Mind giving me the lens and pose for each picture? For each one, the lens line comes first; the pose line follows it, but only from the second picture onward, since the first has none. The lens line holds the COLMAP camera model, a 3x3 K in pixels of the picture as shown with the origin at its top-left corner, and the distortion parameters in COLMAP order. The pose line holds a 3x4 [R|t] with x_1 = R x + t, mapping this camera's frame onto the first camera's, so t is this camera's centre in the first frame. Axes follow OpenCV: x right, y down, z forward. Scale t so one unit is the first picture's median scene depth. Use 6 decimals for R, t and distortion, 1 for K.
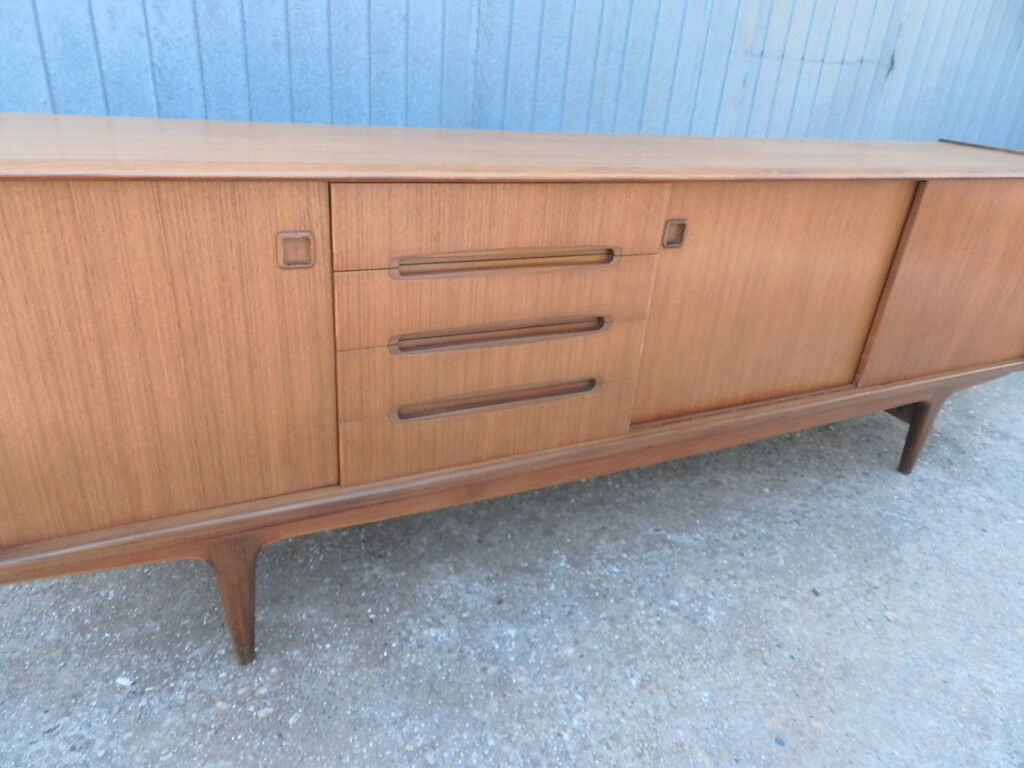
lens RADIAL K [[700.0, 0, 512.0], [0, 700.0, 384.0], [0, 0, 1]] dist [0.023987, -0.007158]
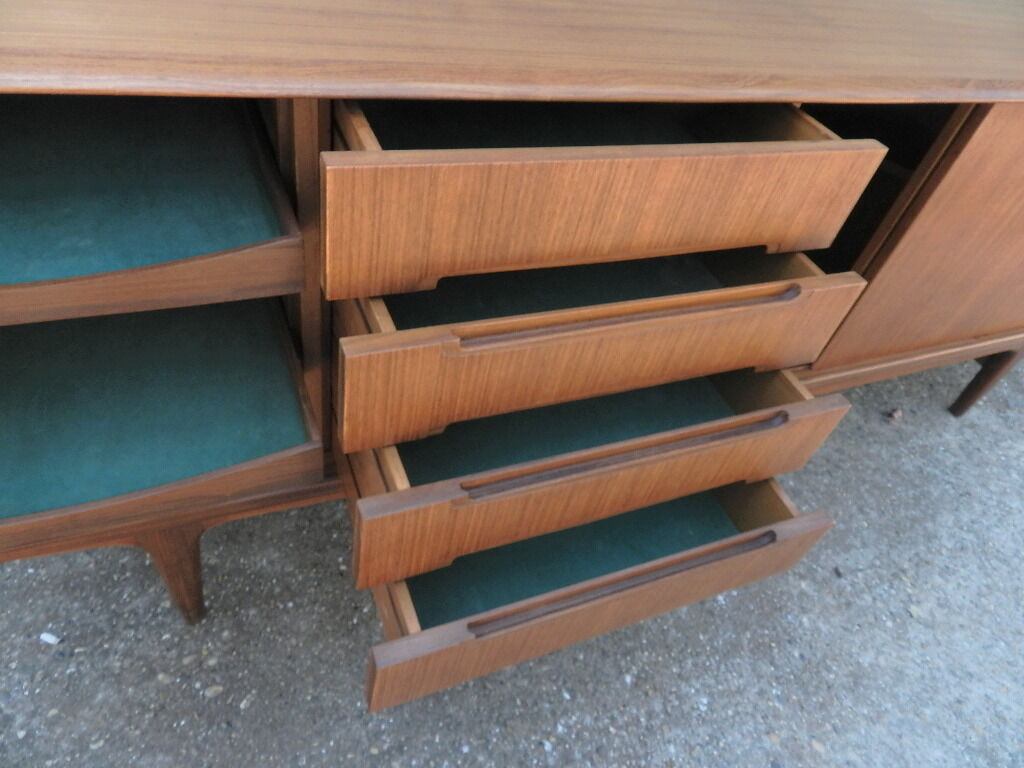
lens RADIAL K [[700.0, 0, 512.0], [0, 700.0, 384.0], [0, 0, 1]] dist [0.023987, -0.007158]
pose [[0.992429, 0.118489, 0.032316, -0.048551], [-0.122575, 0.939047, 0.321196, -0.200662], [0.007712, -0.322725, 0.946461, 0.262975]]
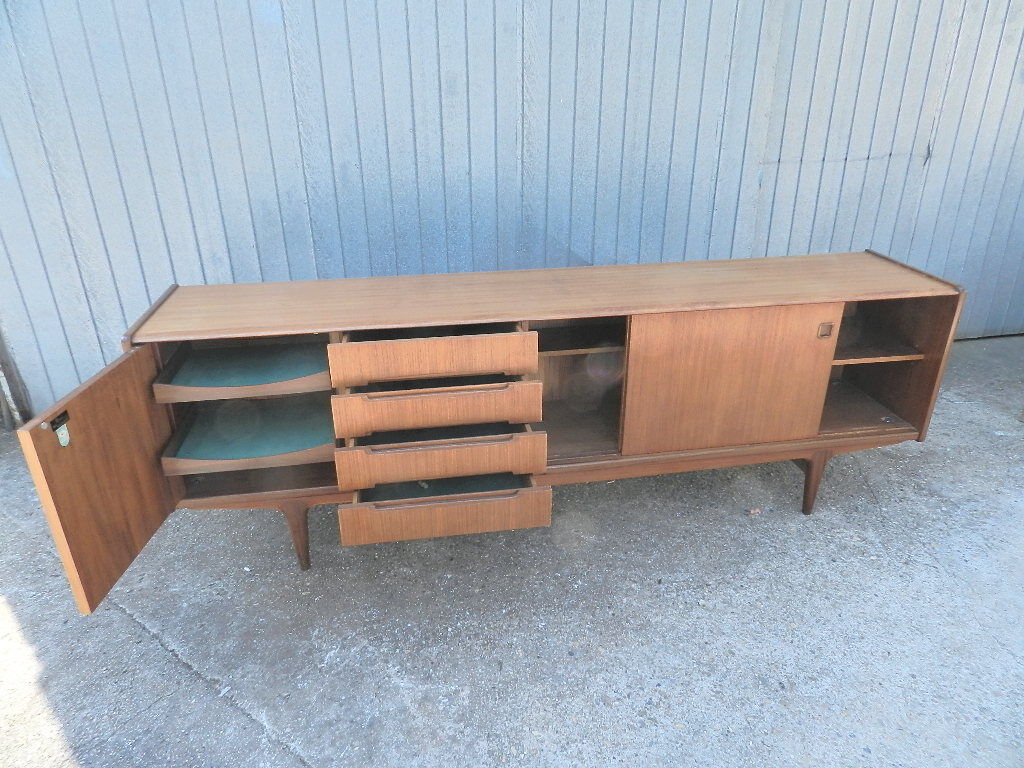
lens RADIAL K [[700.0, 0, 512.0], [0, 700.0, 384.0], [0, 0, 1]] dist [0.023987, -0.007158]
pose [[0.952714, 0.045795, -0.300397, 0.663967], [-0.052938, 0.998475, -0.015676, -0.095394], [0.299221, 0.030837, 0.953685, -0.613109]]
